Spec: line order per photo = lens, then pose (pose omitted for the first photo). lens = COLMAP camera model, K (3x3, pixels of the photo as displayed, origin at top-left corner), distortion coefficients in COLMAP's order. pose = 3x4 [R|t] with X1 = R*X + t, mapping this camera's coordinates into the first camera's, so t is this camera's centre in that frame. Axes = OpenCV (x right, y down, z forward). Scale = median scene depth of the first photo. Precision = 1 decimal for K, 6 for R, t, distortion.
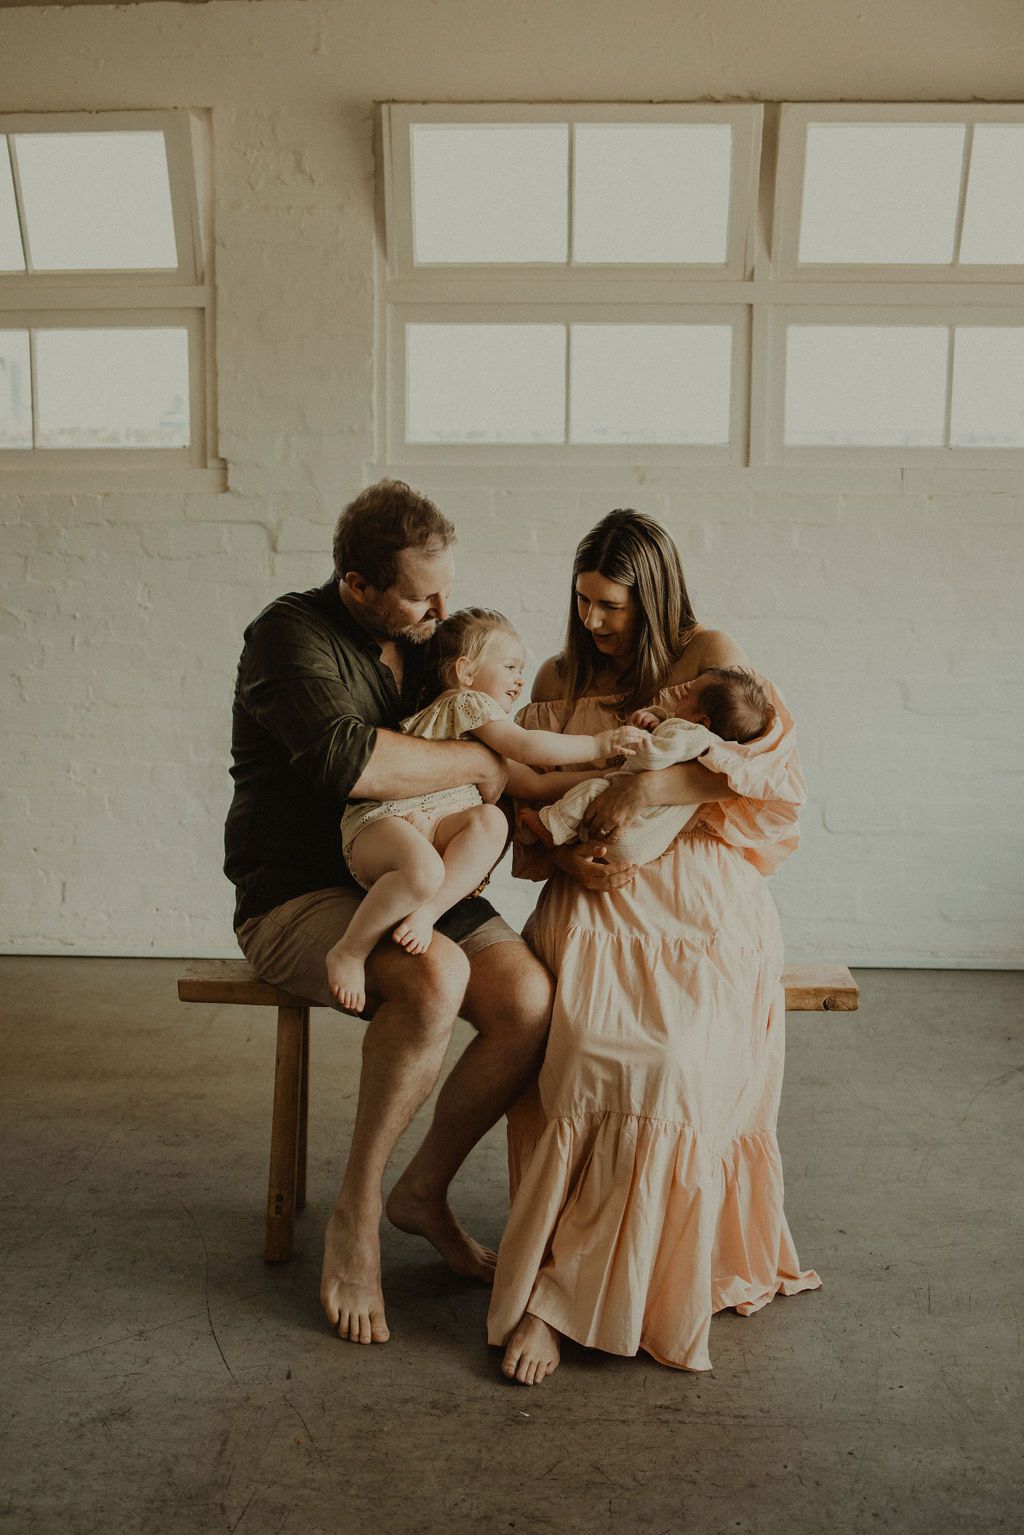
lens RADIAL K [[1814.0, 0, 479.0], [0, 1814.0, 763.1], [0, 0, 1]] dist [-0.073850, 0.023091]
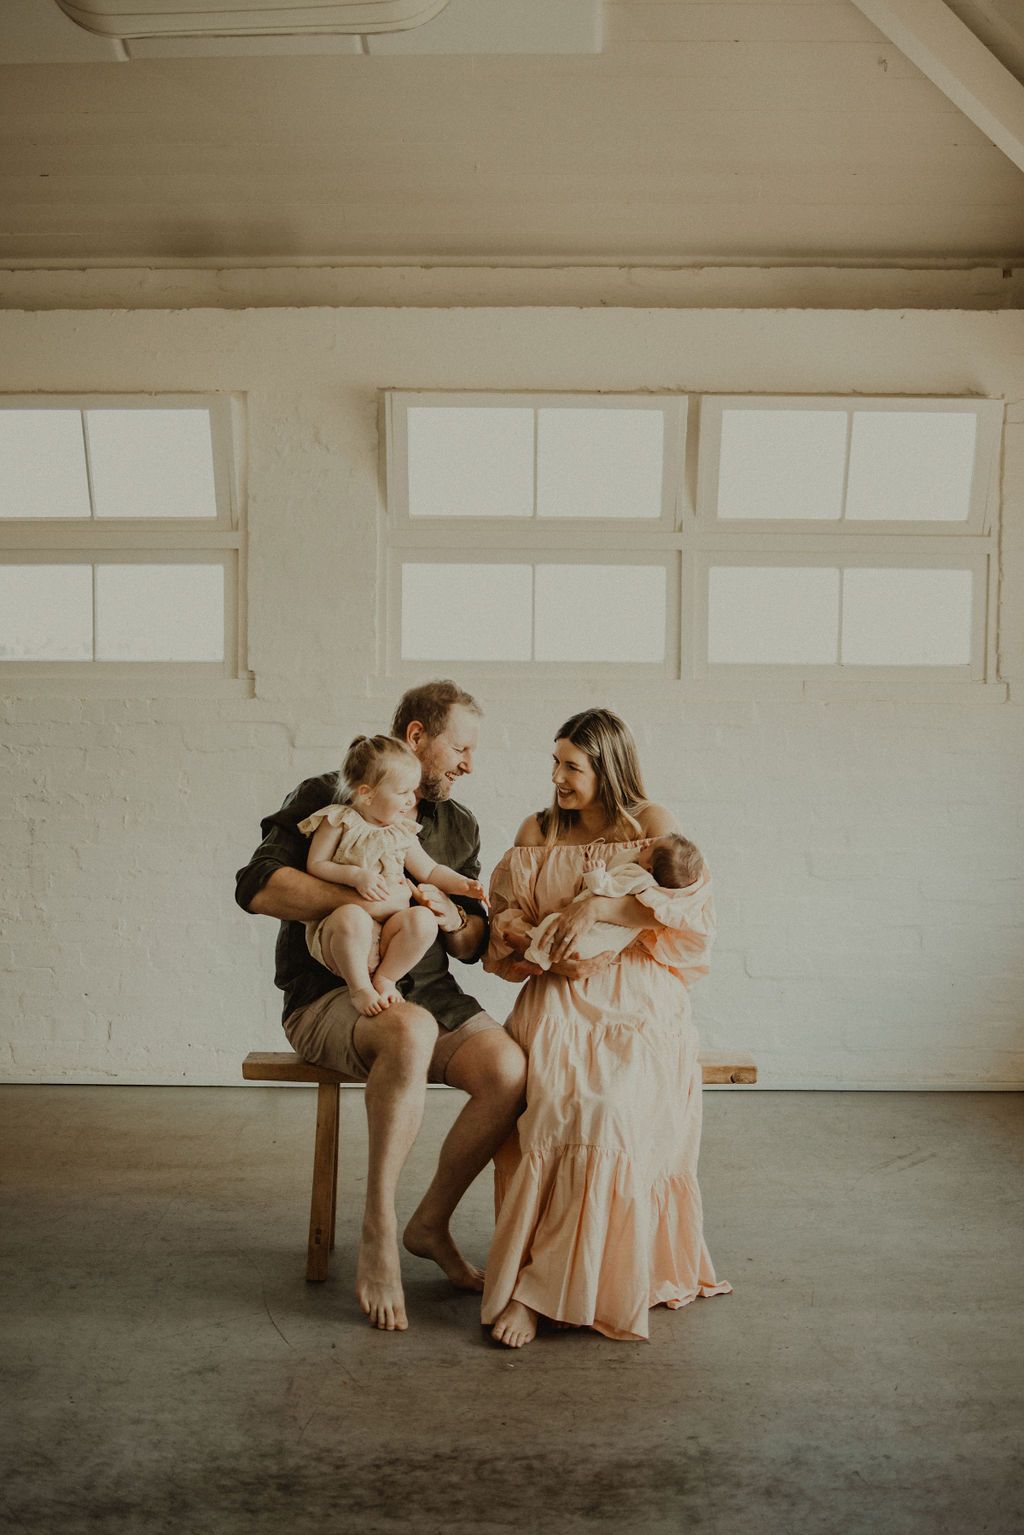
lens RADIAL K [[1817.7, 0, 512.0], [0, 1817.7, 767.5], [0, 0, 1]] dist [-0.083486, 0.052127]
pose [[0.999120, 0.002832, 0.041848, -0.020307], [0.001962, 0.993471, -0.114072, 0.044158], [-0.041898, 0.114054, 0.992591, -0.260524]]
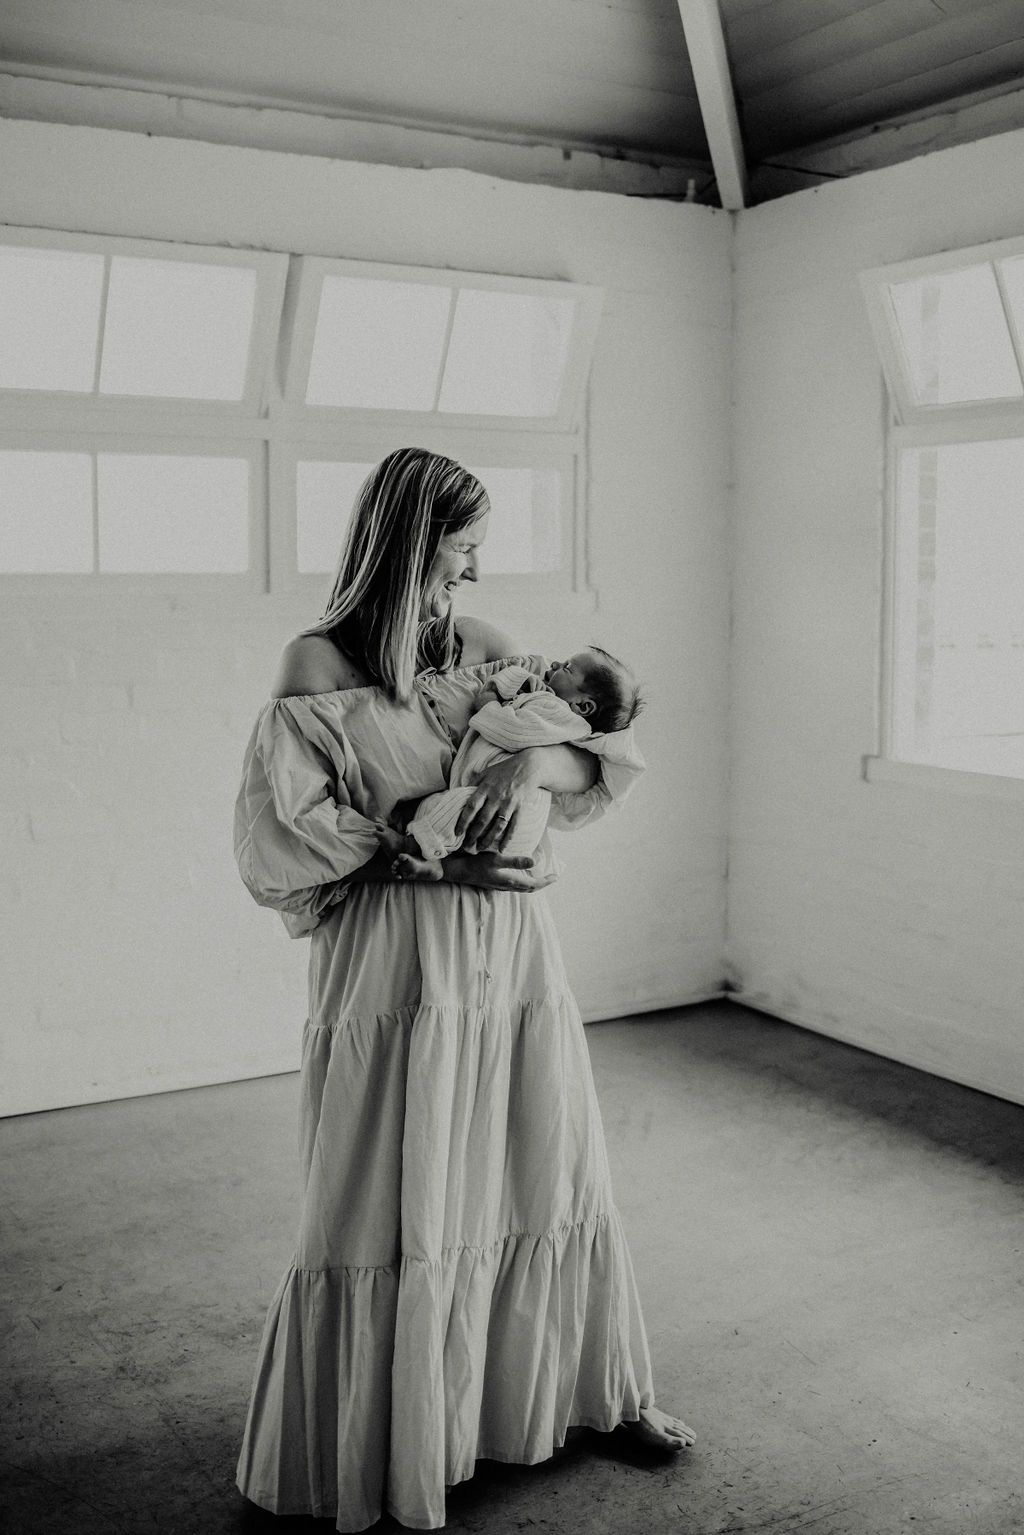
lens RADIAL K [[1603.9, 0, 472.4], [0, 1603.9, 716.2], [0, 0, 1]] dist [-0.062095, 0.031270]
pose [[0.844214, -0.051358, 0.533541, -0.298048], [0.095305, 0.993921, -0.055125, -0.035793], [-0.527466, 0.097386, 0.843976, 0.188868]]
